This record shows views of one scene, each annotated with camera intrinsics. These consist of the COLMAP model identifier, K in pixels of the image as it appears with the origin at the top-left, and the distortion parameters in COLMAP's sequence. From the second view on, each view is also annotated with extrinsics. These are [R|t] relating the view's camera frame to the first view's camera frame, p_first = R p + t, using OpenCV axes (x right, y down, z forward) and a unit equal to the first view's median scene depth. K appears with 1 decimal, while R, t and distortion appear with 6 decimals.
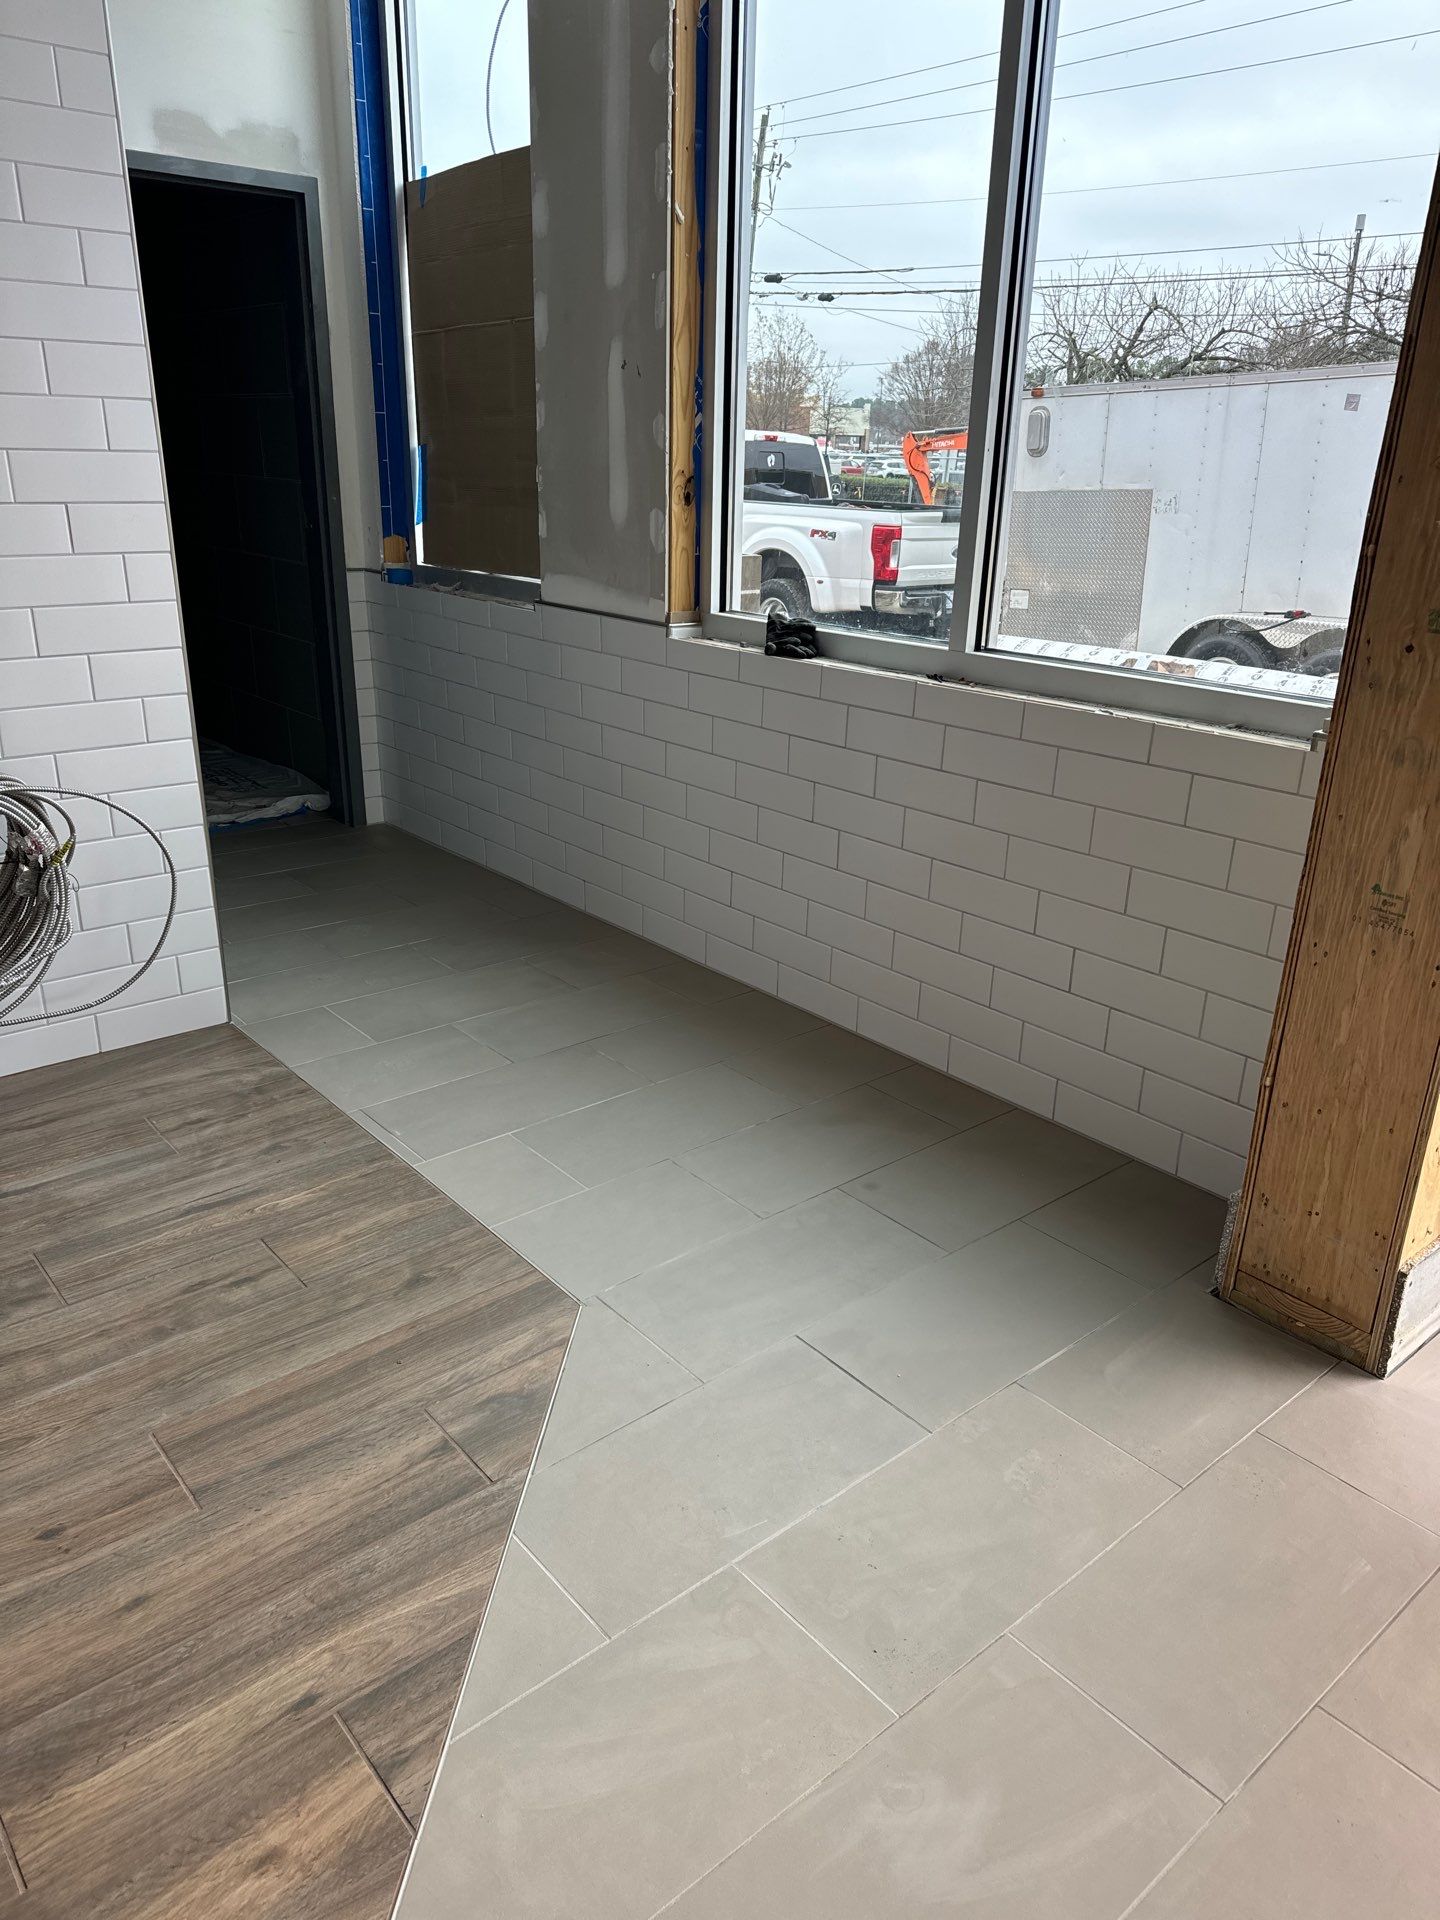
lens RADIAL K [[1352.0, 0, 706.7], [0, 1352.0, 966.1], [0, 0, 1]] dist [0.027289, -0.004701]
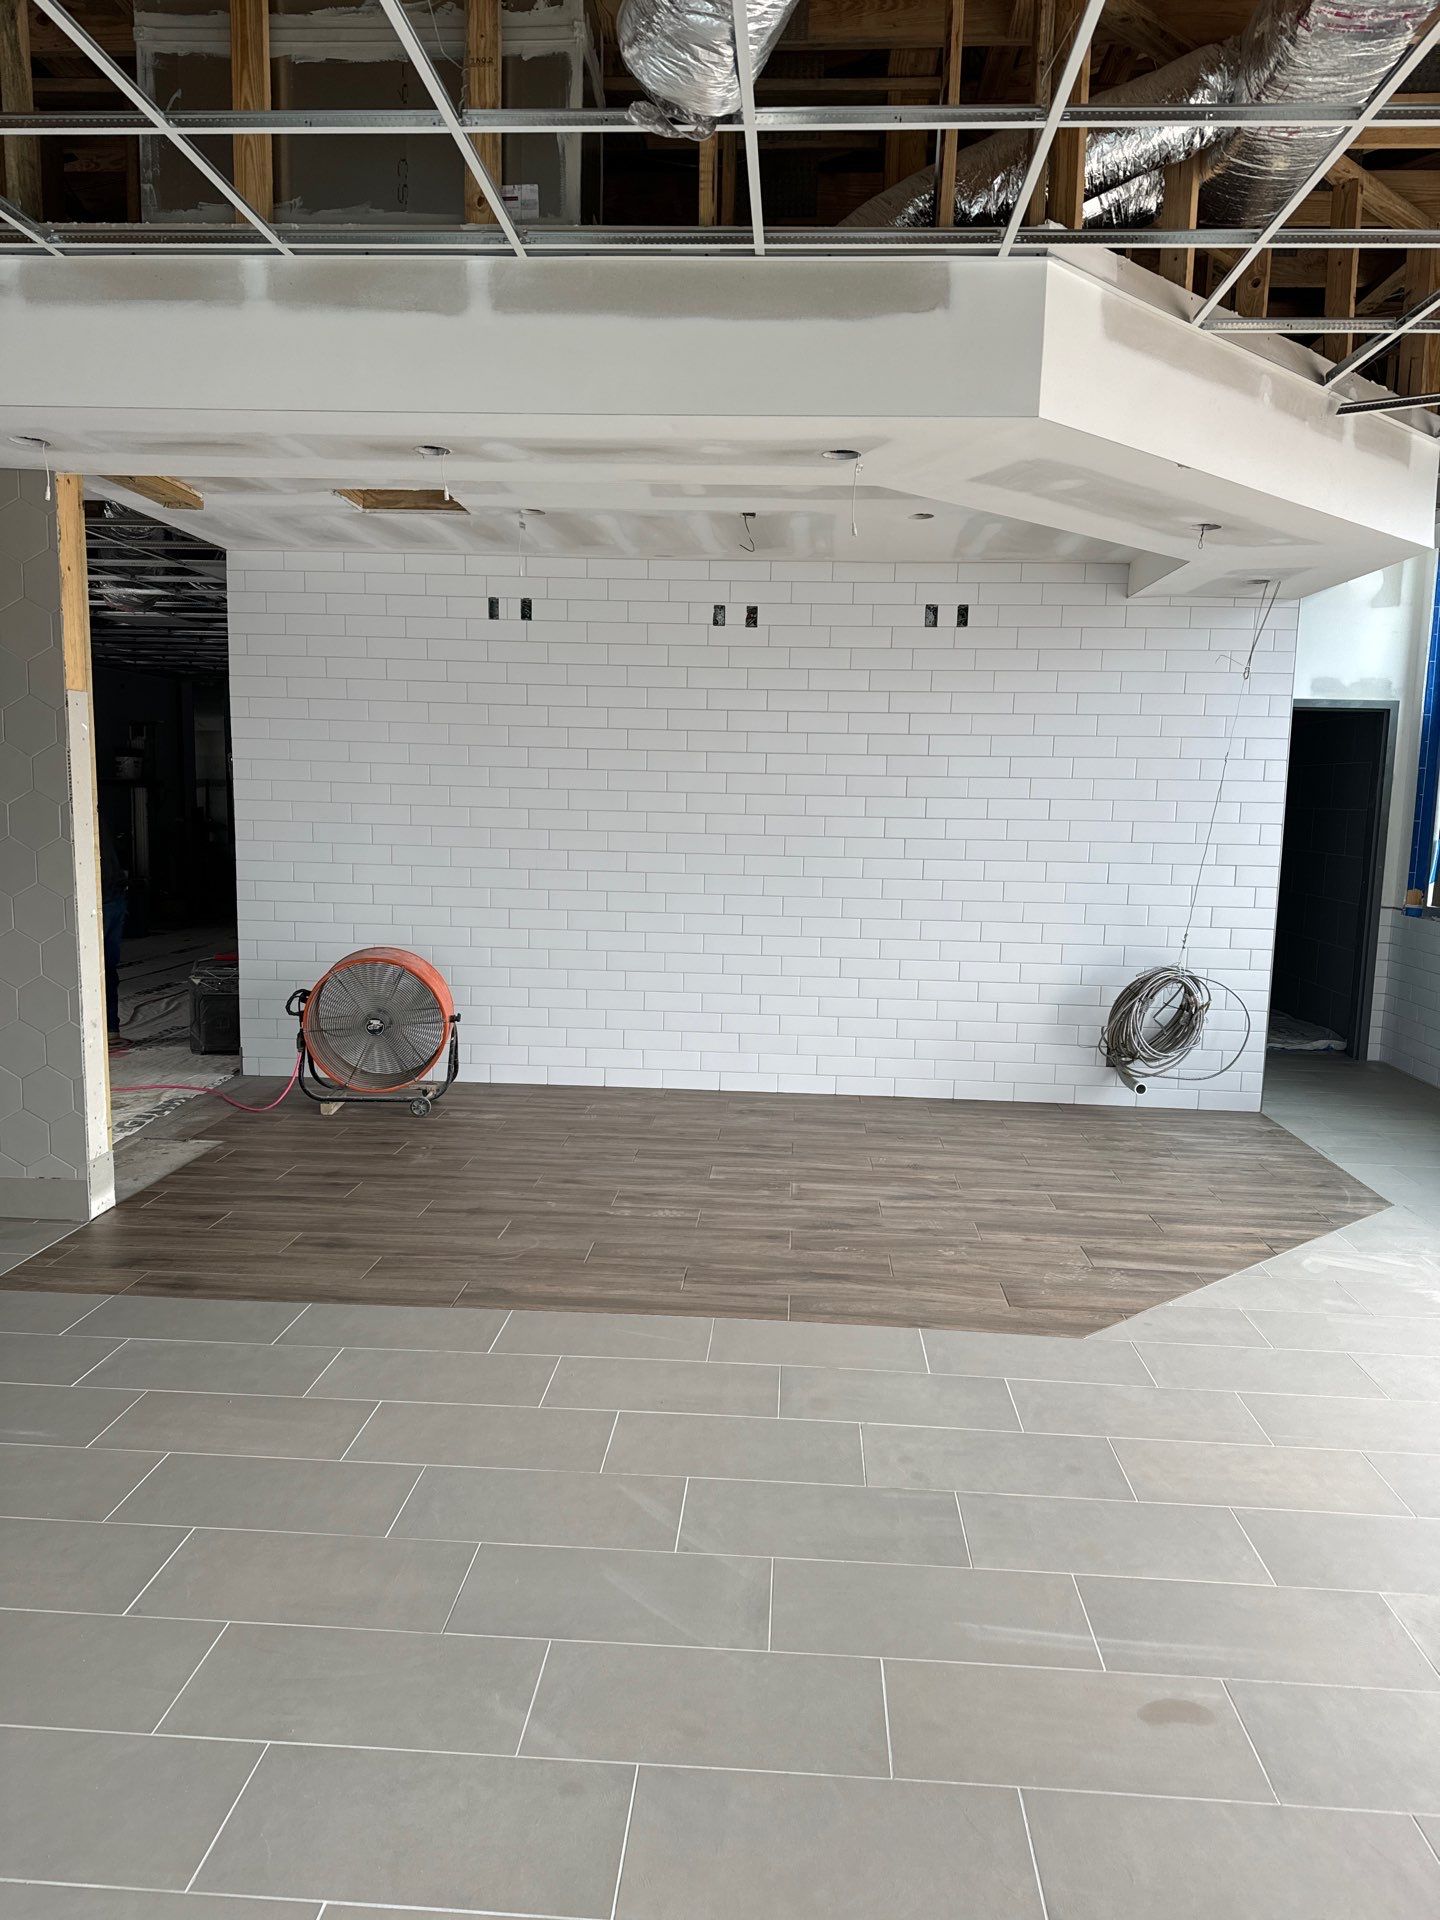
lens RADIAL K [[1352.0, 0, 706.7], [0, 1352.0, 966.1], [0, 0, 1]] dist [0.027289, -0.004701]
pose [[0.725252, 0.086585, -0.683017, 0.490477], [-0.254161, 0.955658, -0.148730, 0.411181], [0.639853, 0.281462, 0.715099, -1.226035]]
